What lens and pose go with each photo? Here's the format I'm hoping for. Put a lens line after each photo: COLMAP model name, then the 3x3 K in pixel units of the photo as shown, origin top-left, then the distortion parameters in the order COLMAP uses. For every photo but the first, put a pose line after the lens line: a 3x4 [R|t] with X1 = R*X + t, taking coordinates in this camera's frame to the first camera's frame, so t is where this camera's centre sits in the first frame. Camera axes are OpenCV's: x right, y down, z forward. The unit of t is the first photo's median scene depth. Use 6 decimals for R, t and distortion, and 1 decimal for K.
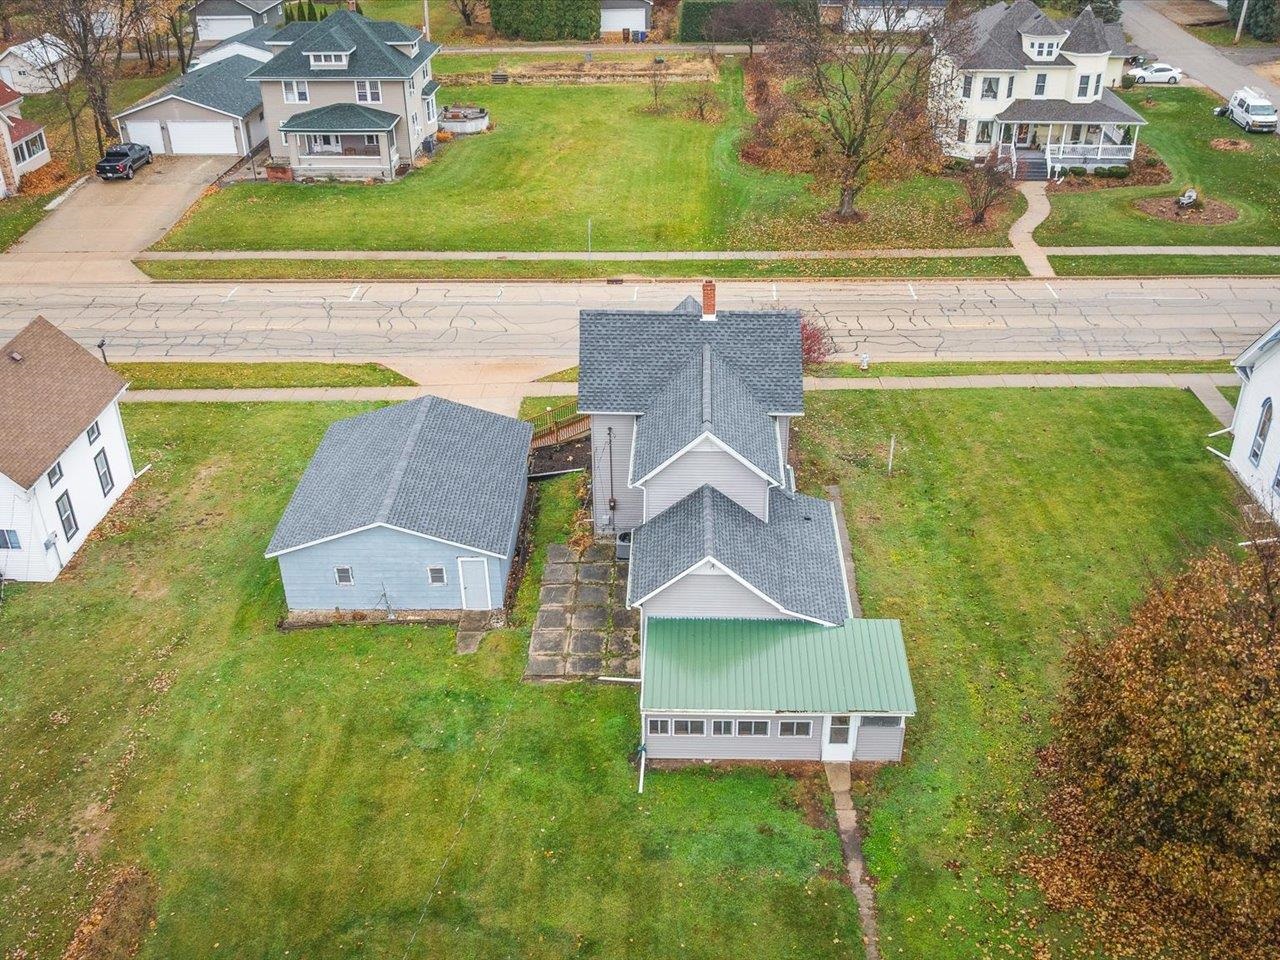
lens RADIAL K [[1198.3, 0, 645.6], [0, 1198.3, 467.8], [0, 0, 1]] dist [-0.020239, 0.000000]
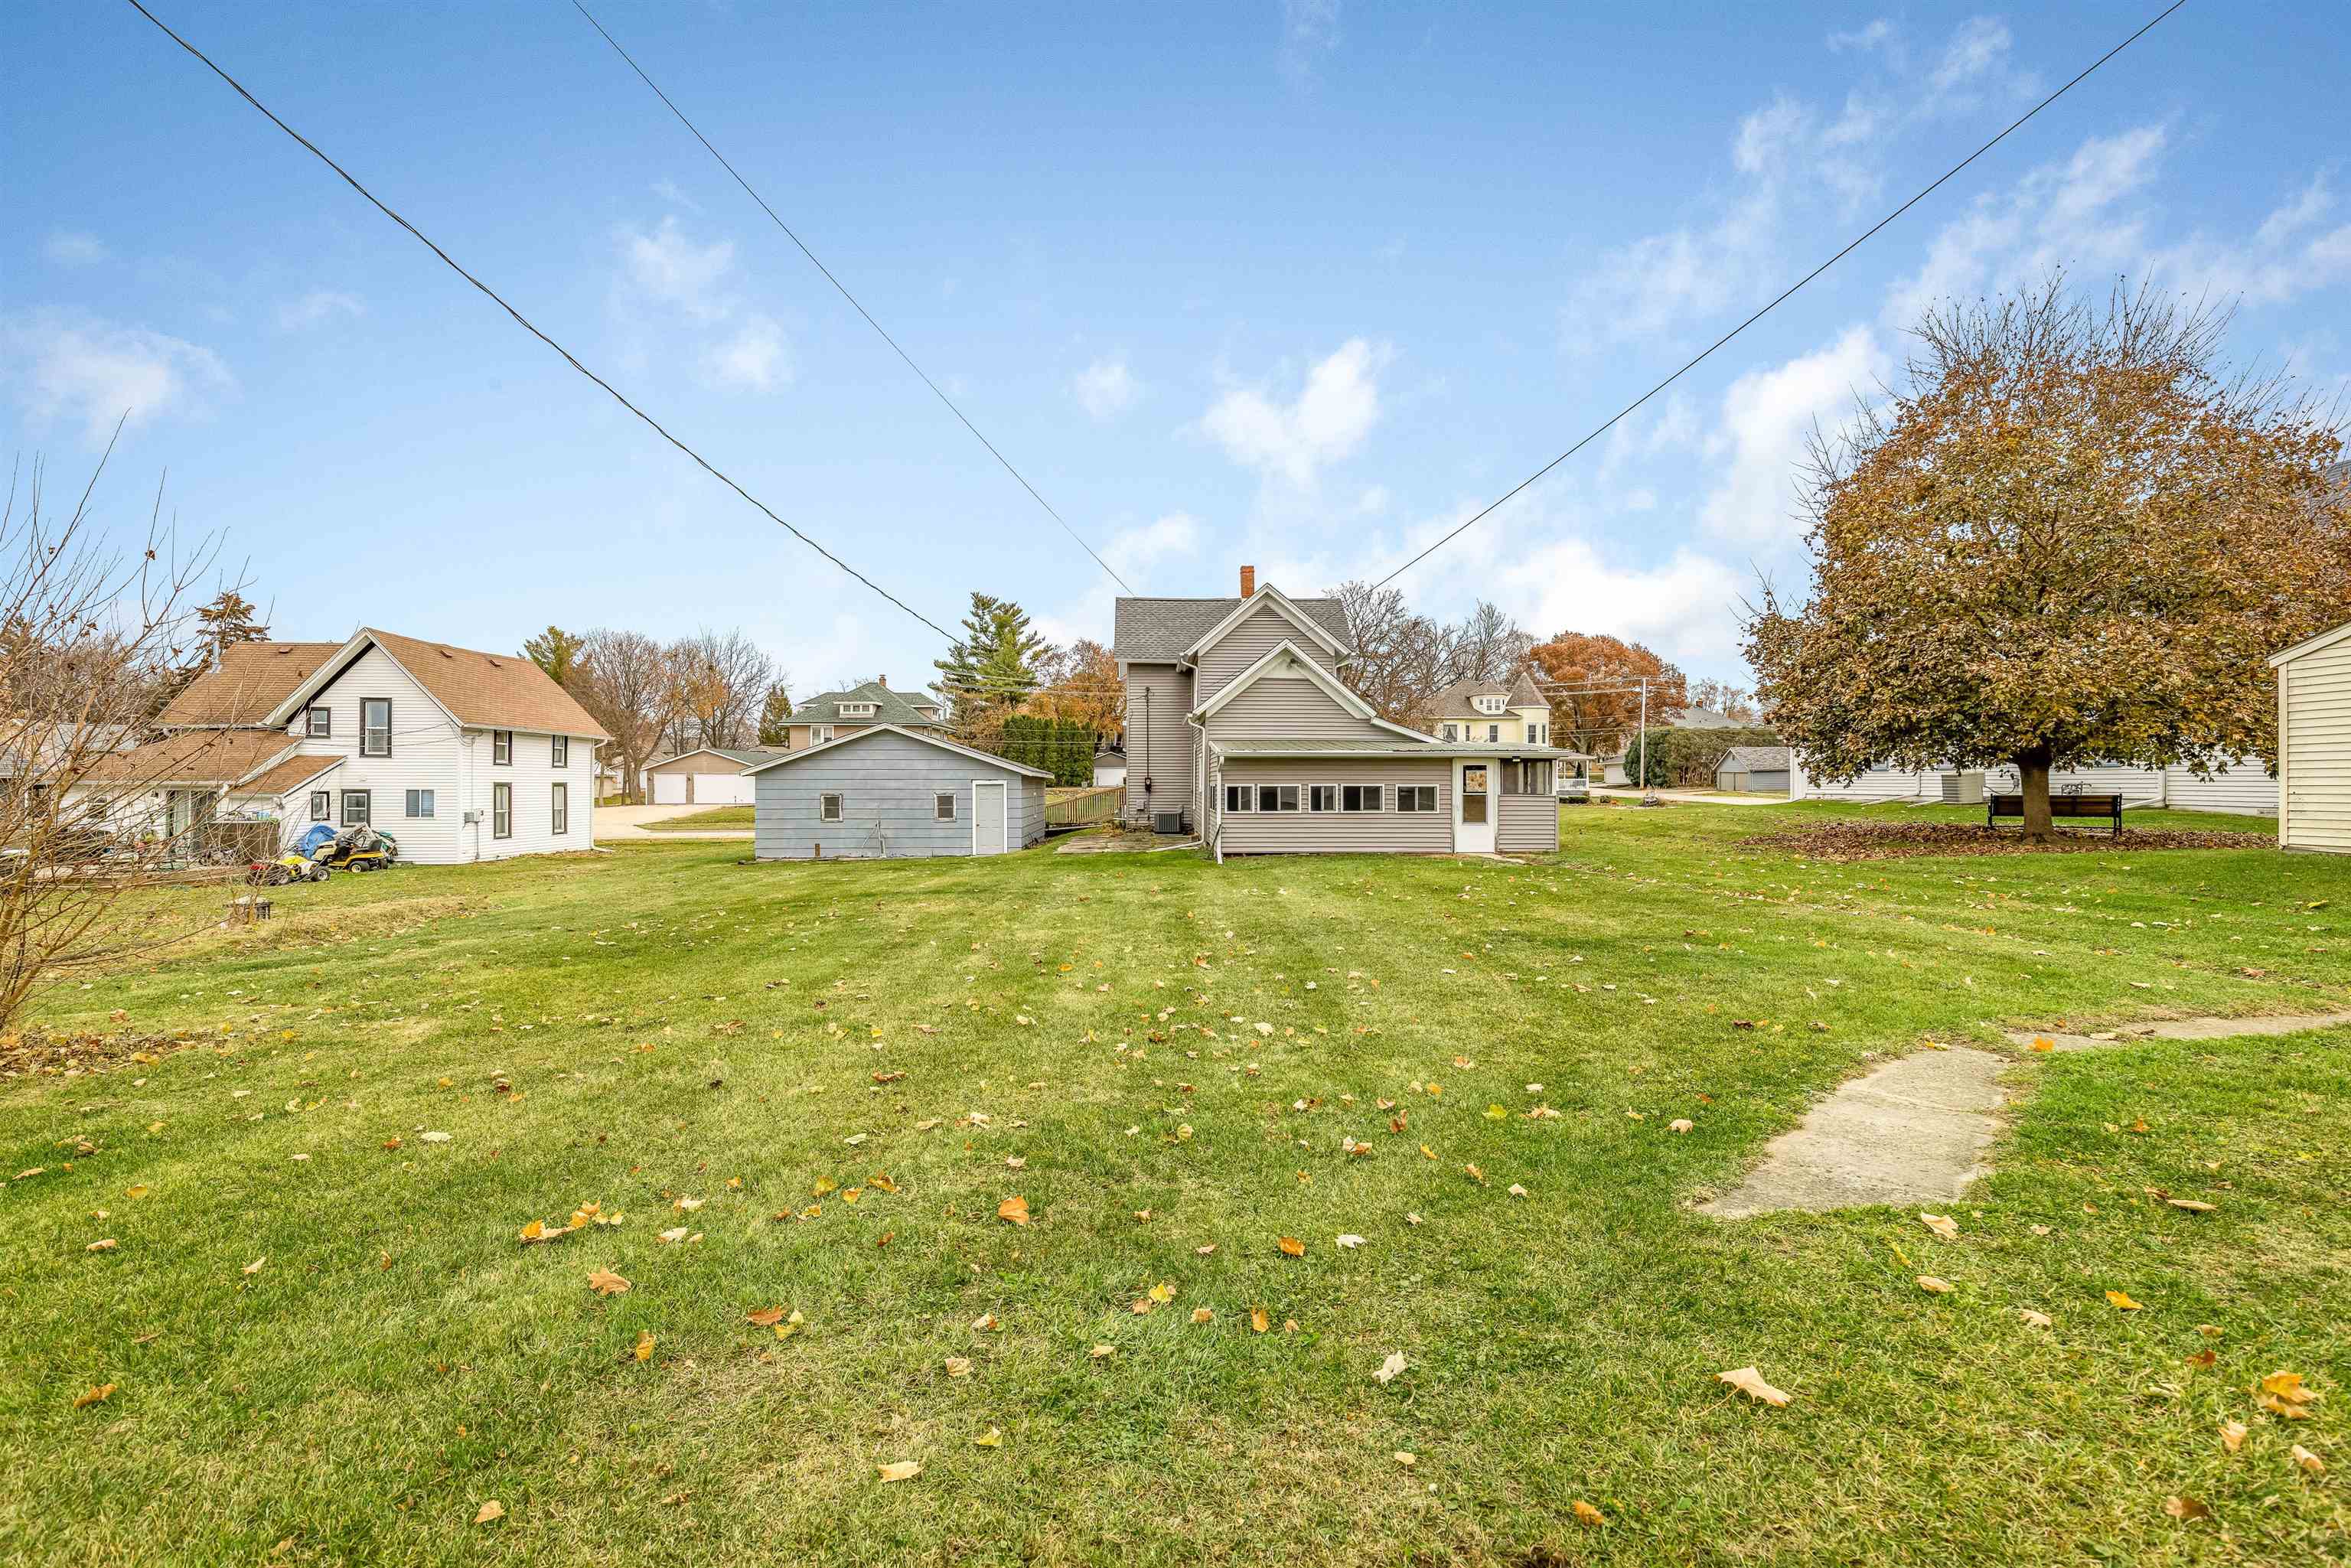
lens RADIAL K [[1070.9, 0, 1166.5], [0, 1070.9, 766.2], [0, 0, 1]] dist [0.006972, -0.002247]
pose [[0.998651, 0.012715, 0.050344, -0.057029], [0.015270, 0.854767, -0.518787, 0.451299], [-0.049628, 0.518856, 0.853420, 0.334670]]
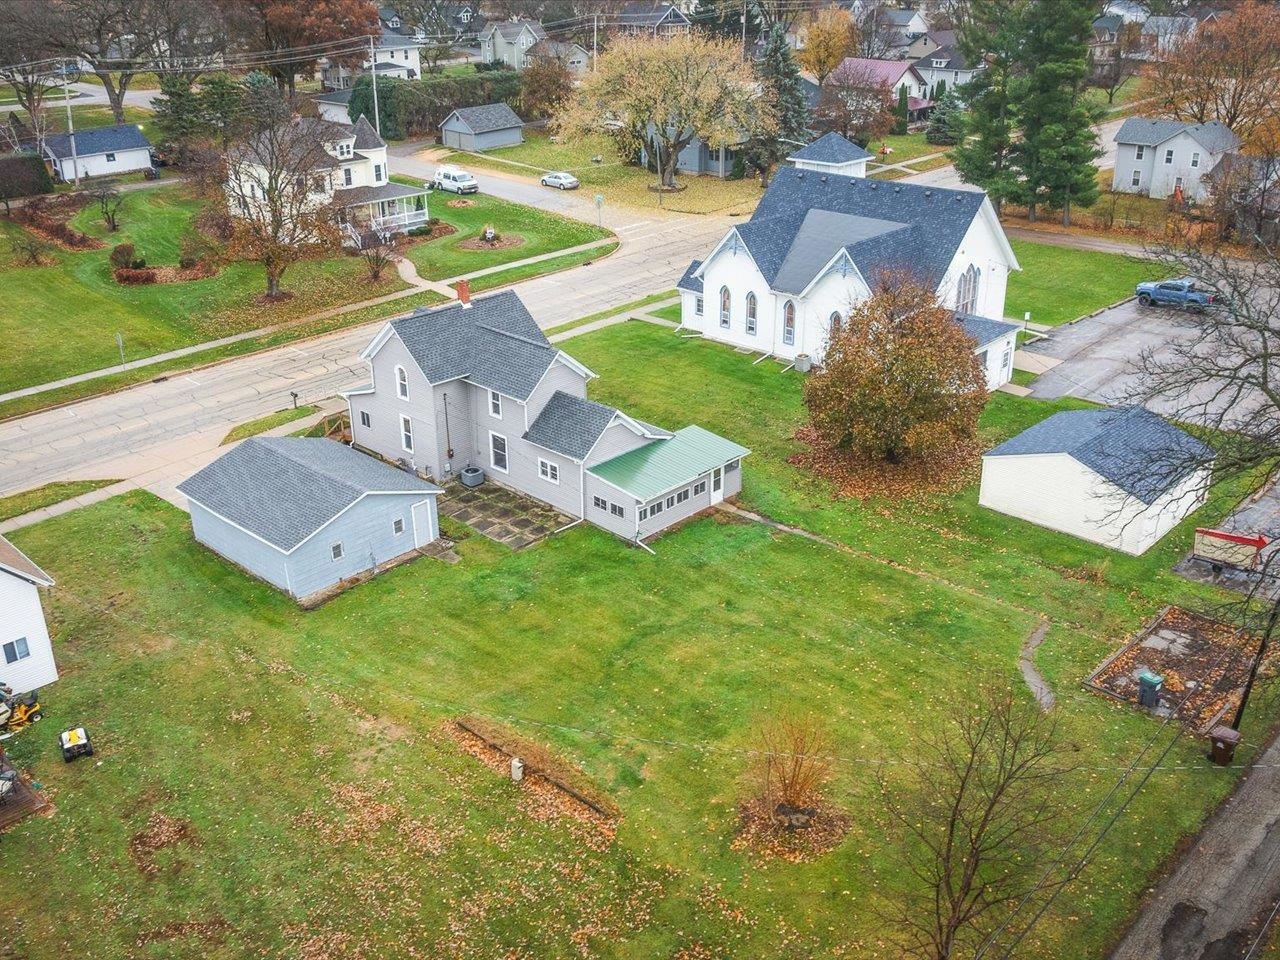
lens RADIAL K [[1198.3, 0, 645.6], [0, 1198.3, 474.4], [0, 0, 1]] dist [-0.020239, 0.000000]
pose [[0.666369, -0.300316, 0.682468, -0.858431], [0.375861, 0.925795, 0.040396, 0.085261], [-0.643957, 0.229594, 0.729799, -0.137861]]
